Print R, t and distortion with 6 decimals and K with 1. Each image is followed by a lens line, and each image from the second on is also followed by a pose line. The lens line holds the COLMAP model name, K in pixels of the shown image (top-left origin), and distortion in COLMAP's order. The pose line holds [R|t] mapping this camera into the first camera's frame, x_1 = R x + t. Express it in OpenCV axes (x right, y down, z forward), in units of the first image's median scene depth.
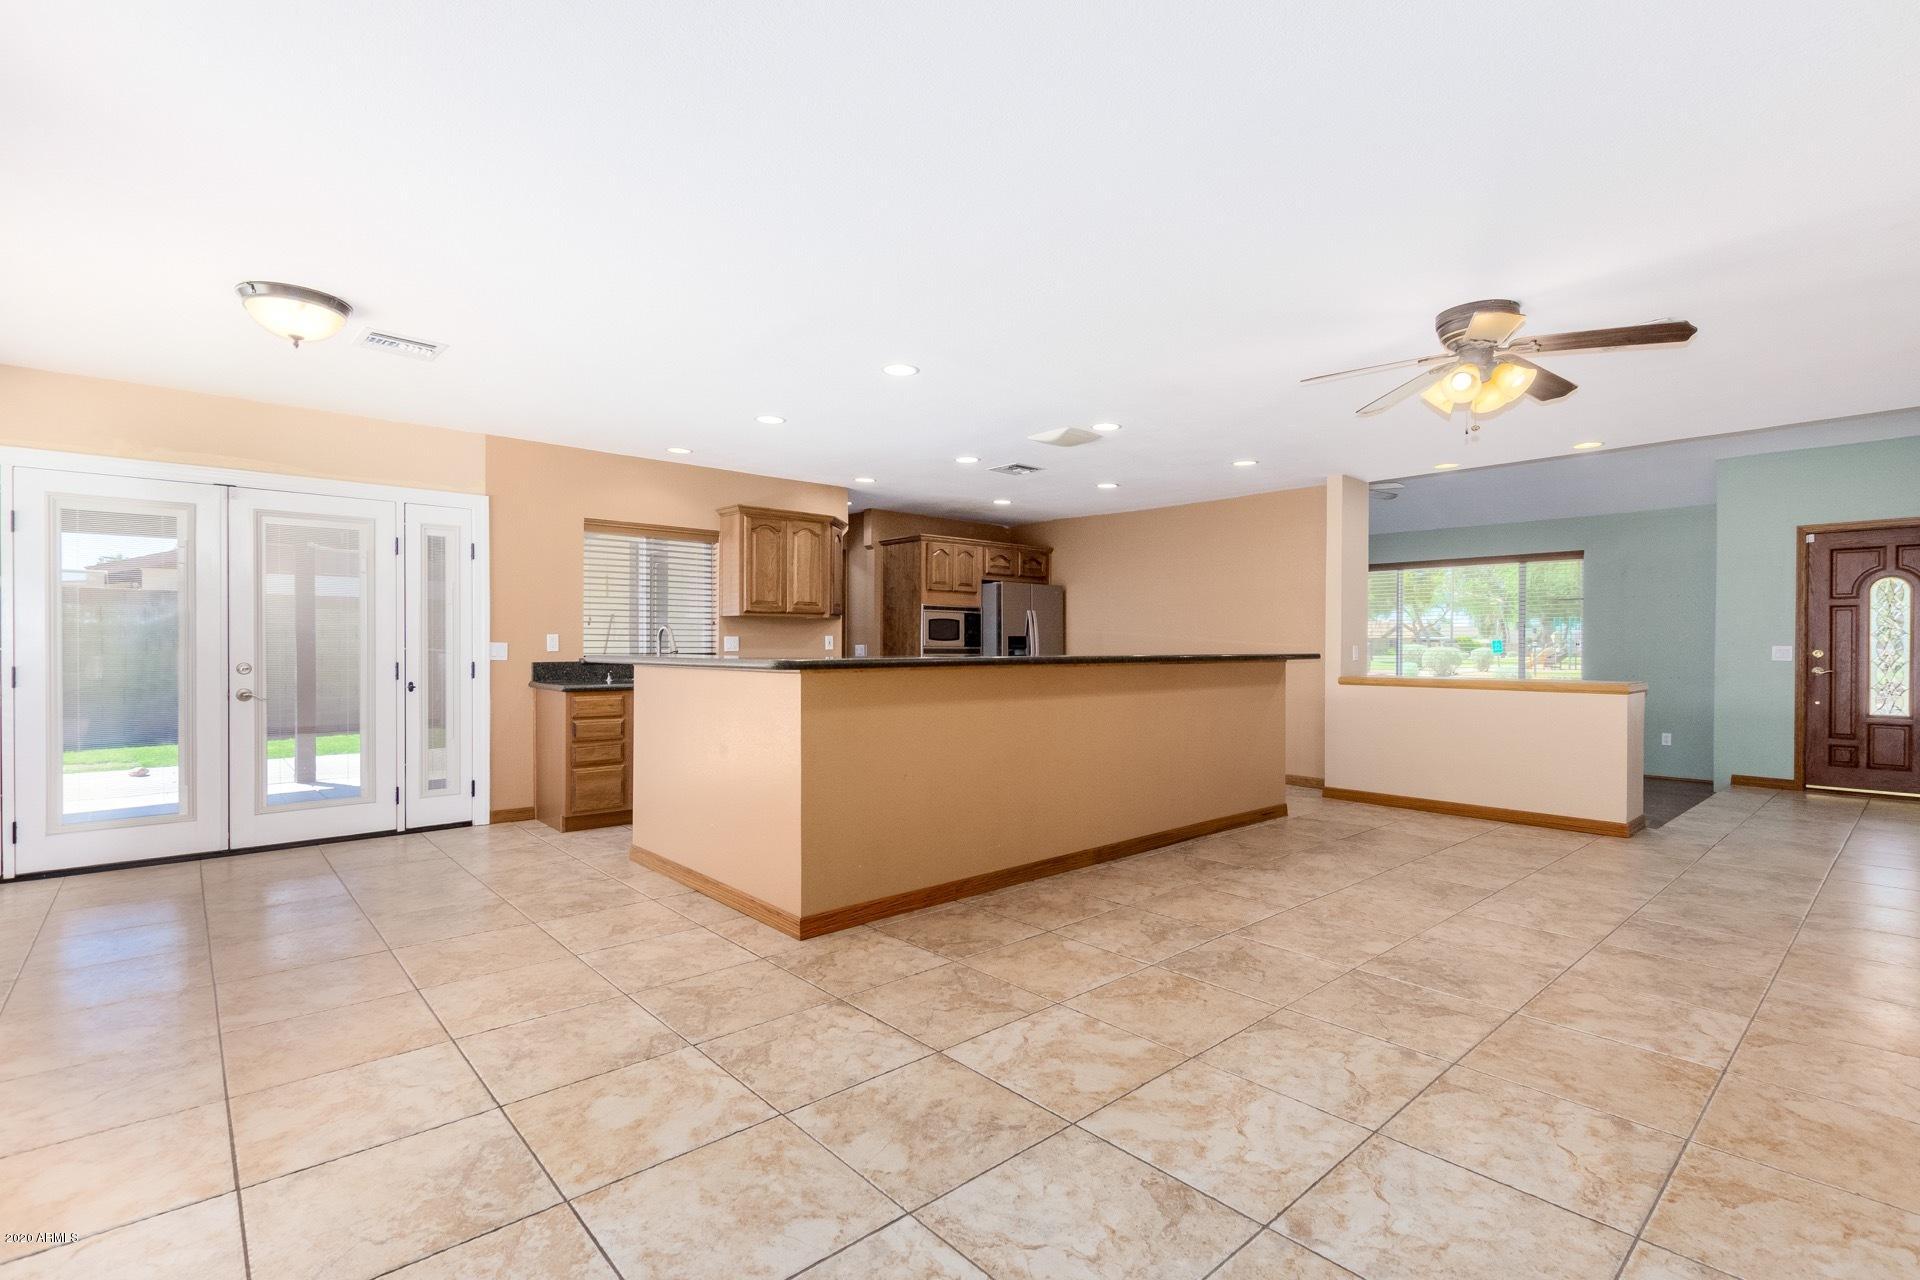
lens RADIAL K [[878.2, 0, 963.3], [0, 878.2, 656.5], [0, 0, 1]] dist [0.002971, -0.002774]
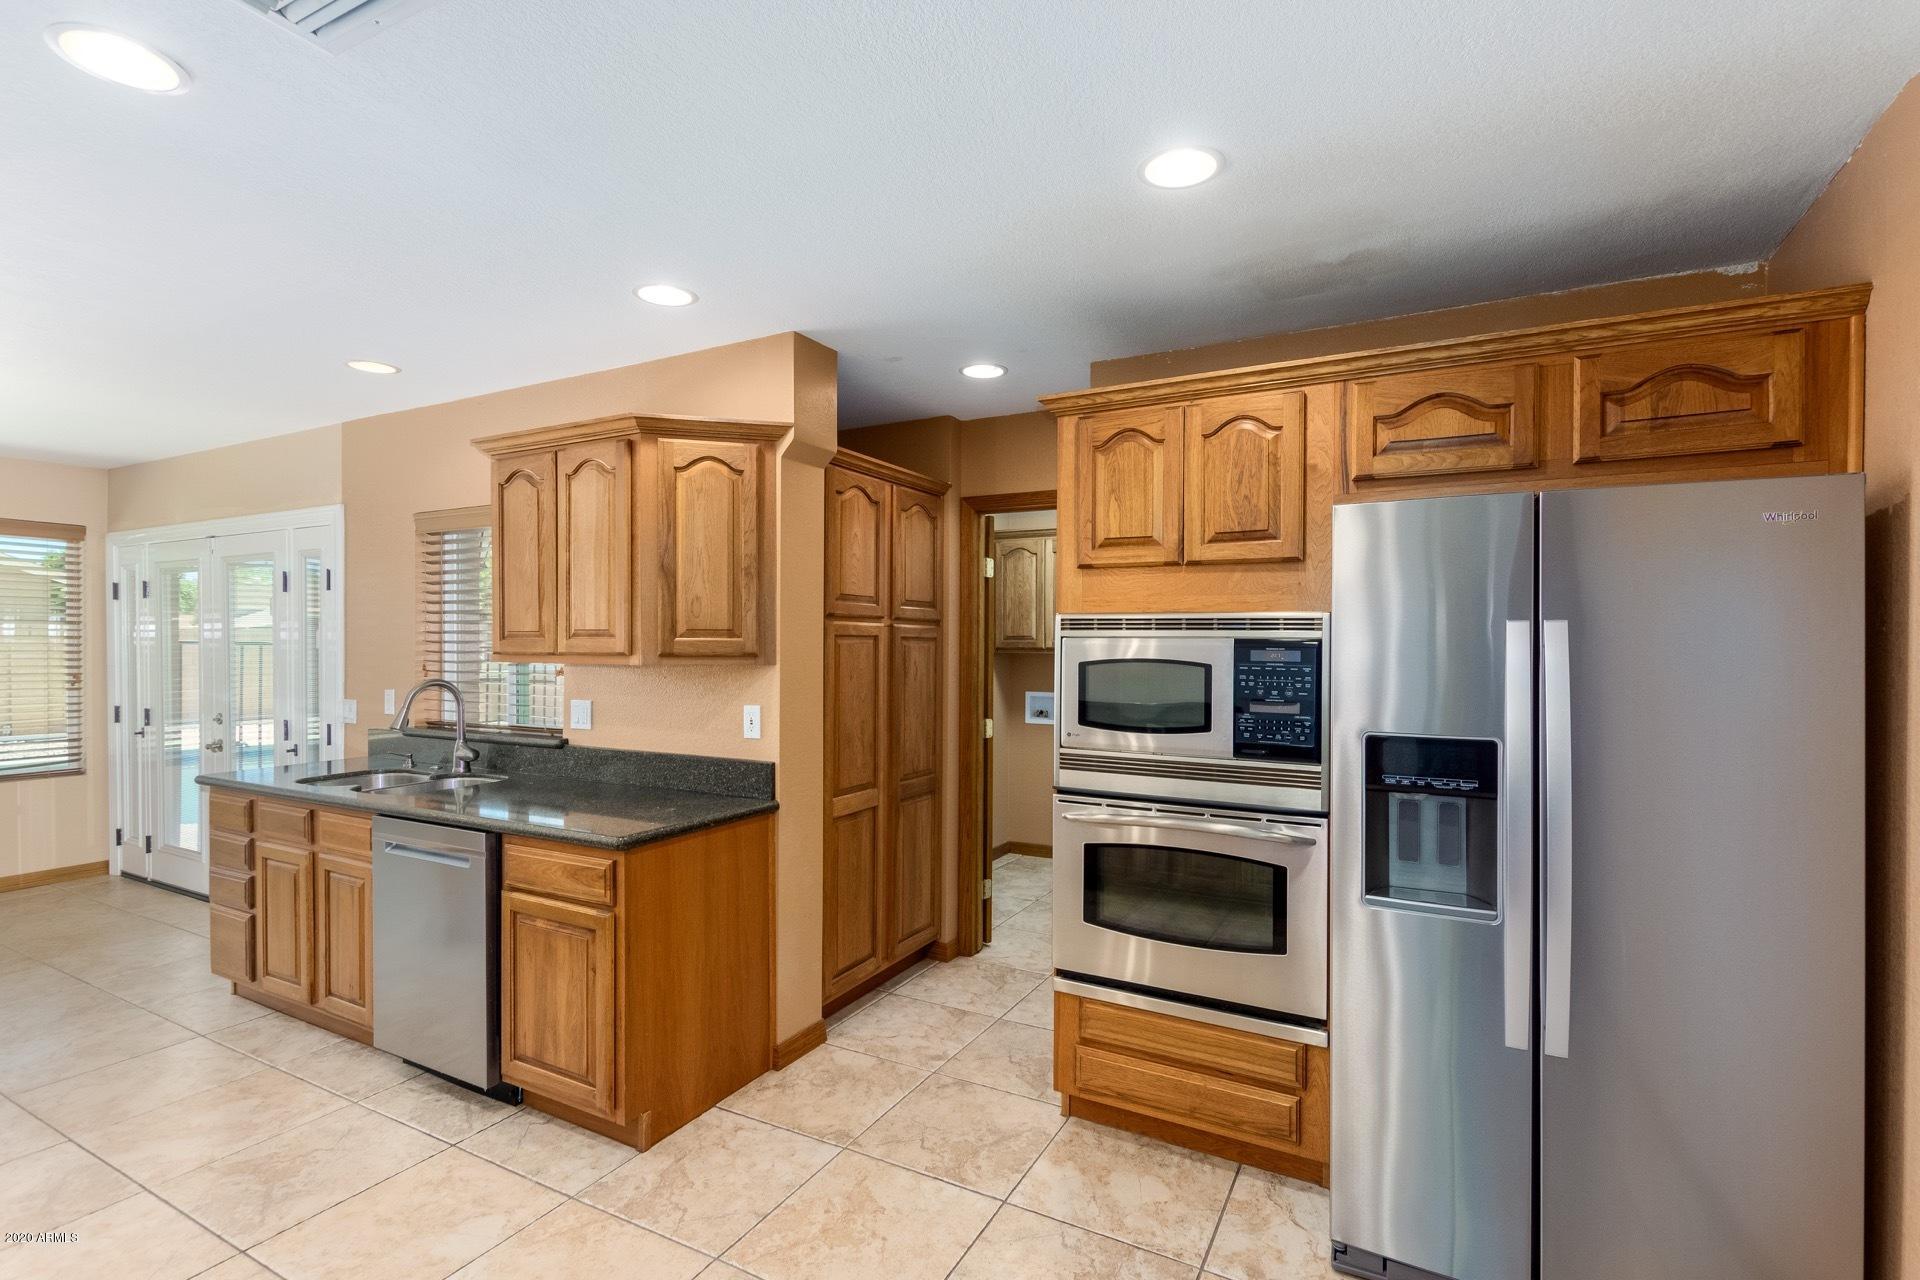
lens RADIAL K [[878.2, 0, 970.3], [0, 878.2, 647.8], [0, 0, 1]] dist [0.002971, -0.002774]
pose [[0.348559, 0.004283, -0.937277, 0.291932], [-0.016273, 0.999866, -0.001482, -0.055558], [0.937146, 0.015769, 0.348582, 1.028728]]
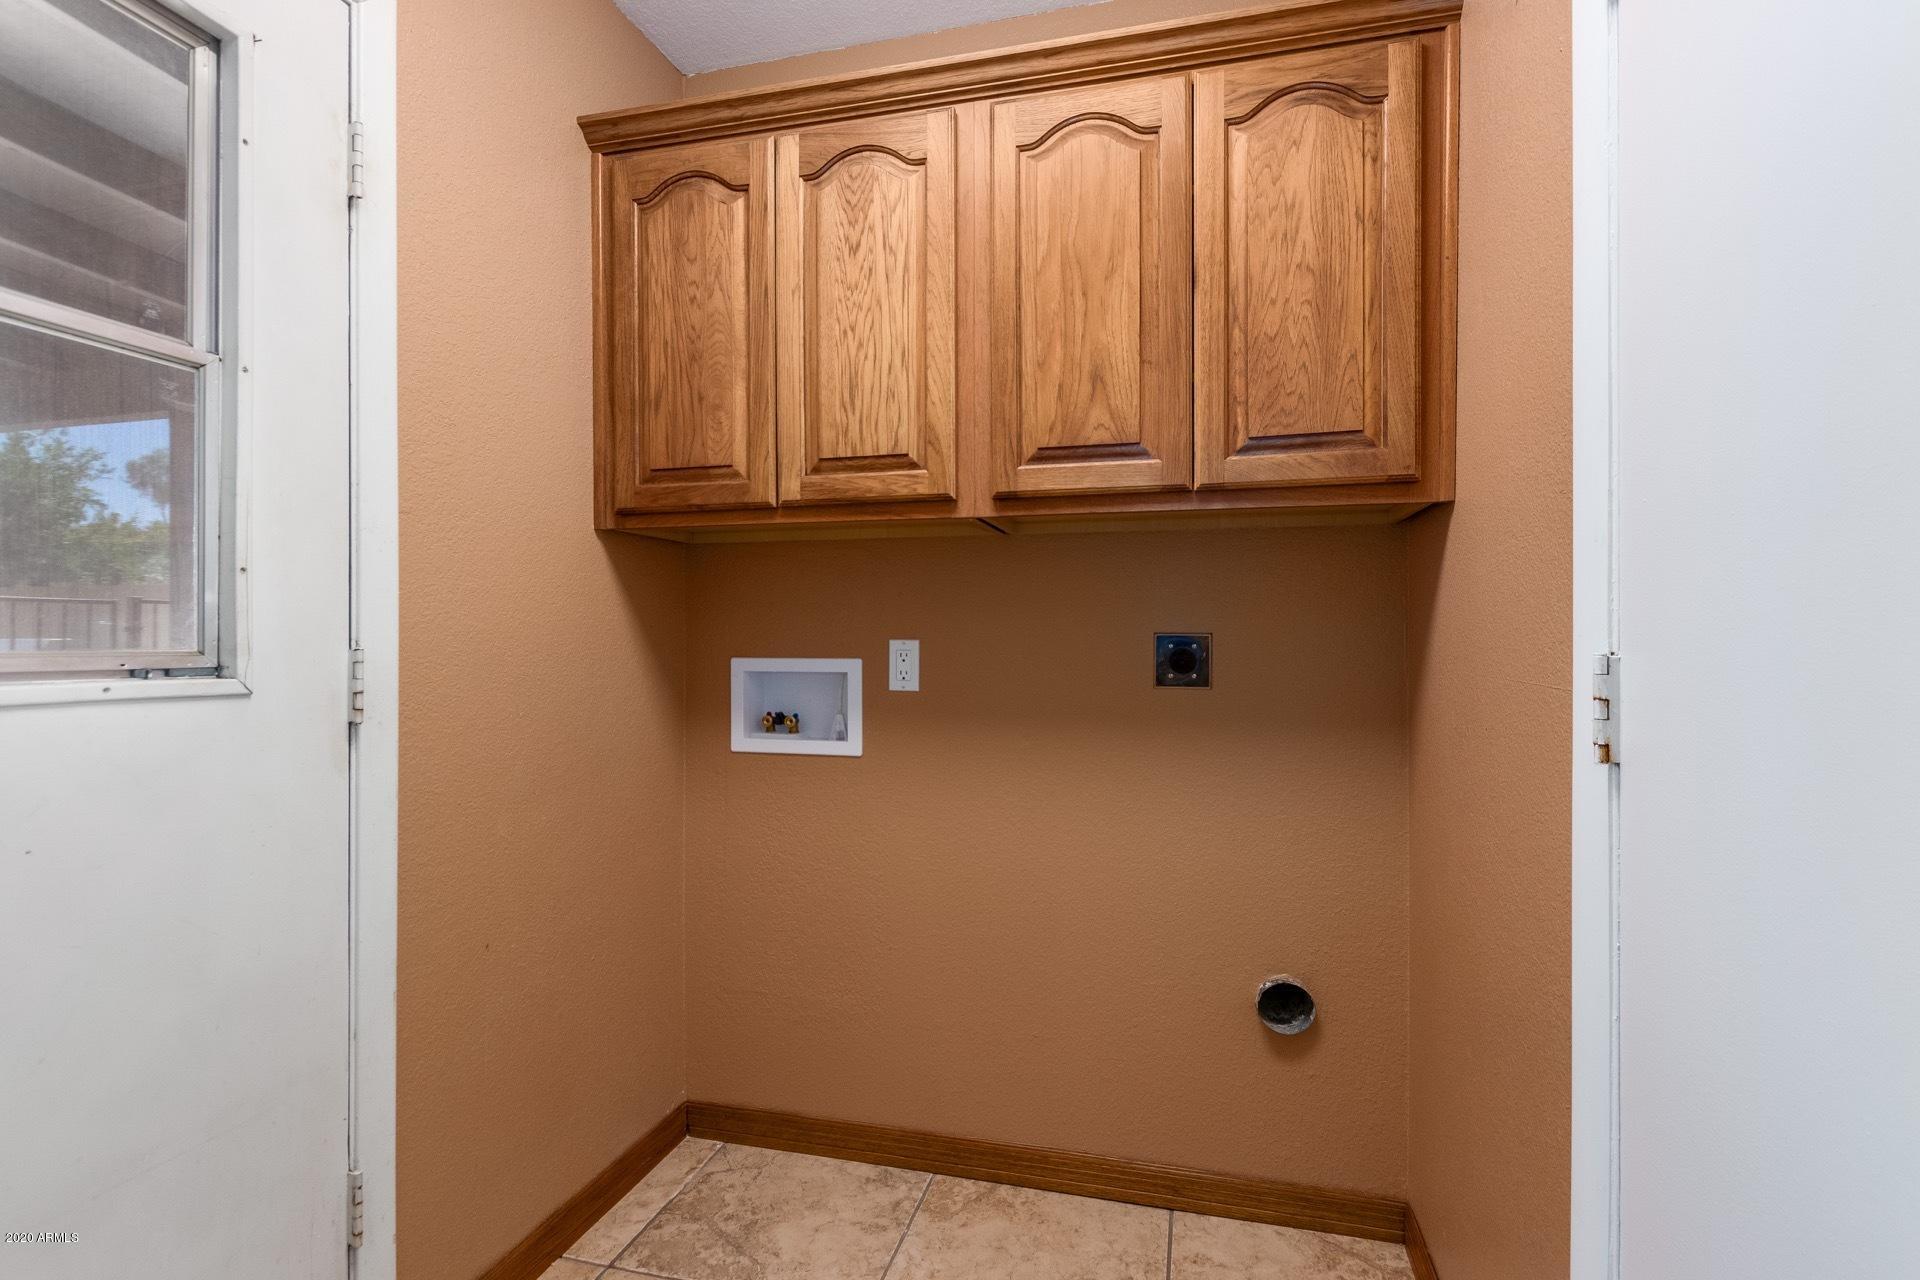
lens RADIAL K [[878.2, 0, 957.6], [0, 878.2, 638.1], [0, 0, 1]] dist [0.002971, -0.002774]
pose [[0.550945, -0.000986, -0.834541, -0.223835], [-0.008076, 0.999946, -0.006513, -0.019170], [0.834503, 0.010328, 0.550907, 1.288770]]
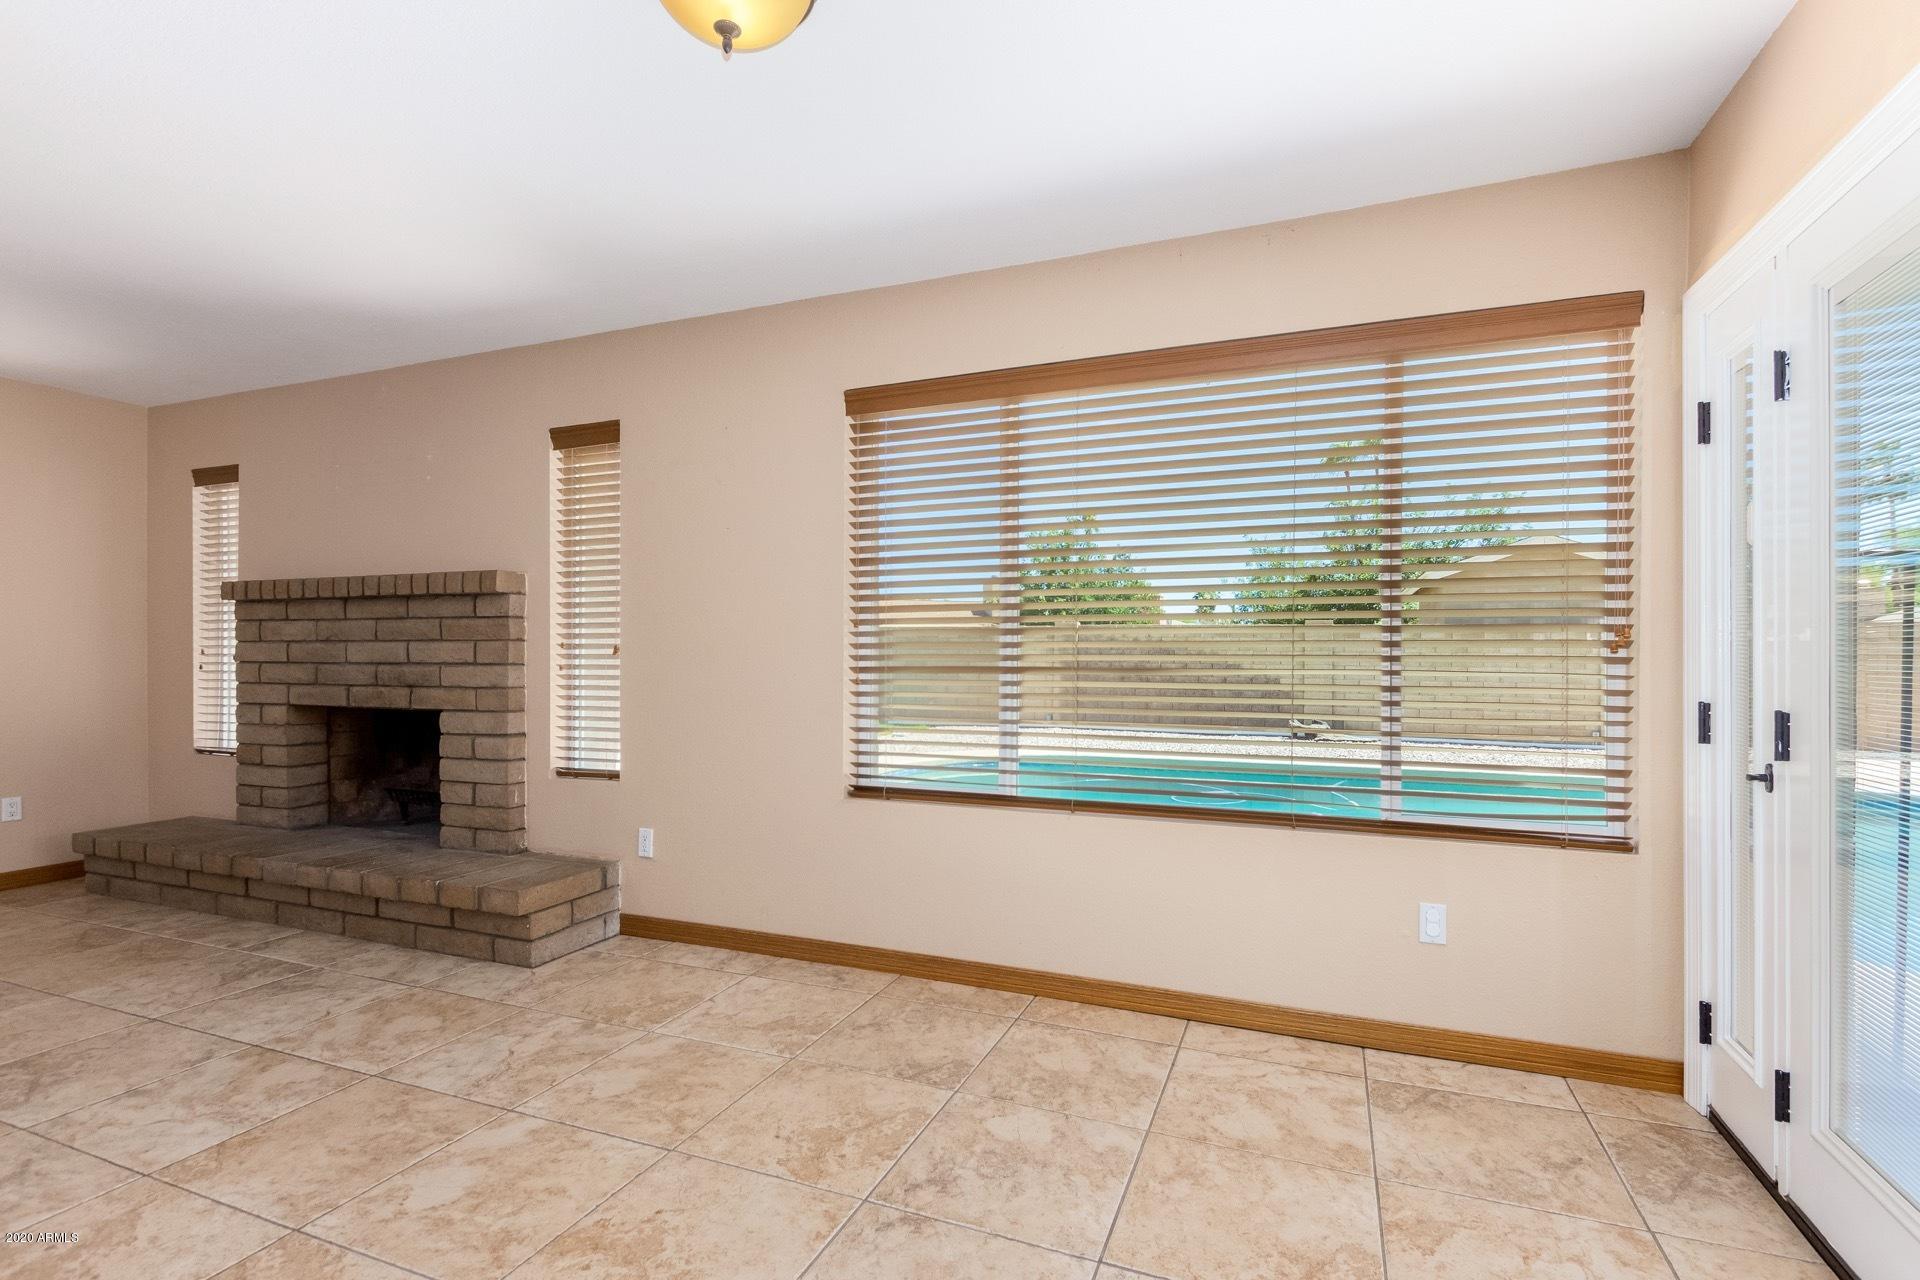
lens RADIAL K [[878.2, 0, 978.2], [0, 878.2, 658.6], [0, 0, 1]] dist [0.002971, -0.002774]
pose [[-0.894120, -0.002289, -0.447821, -0.328797], [-0.011396, 0.999779, 0.017644, -0.011035], [0.447682, 0.020879, -0.893949, 0.756252]]
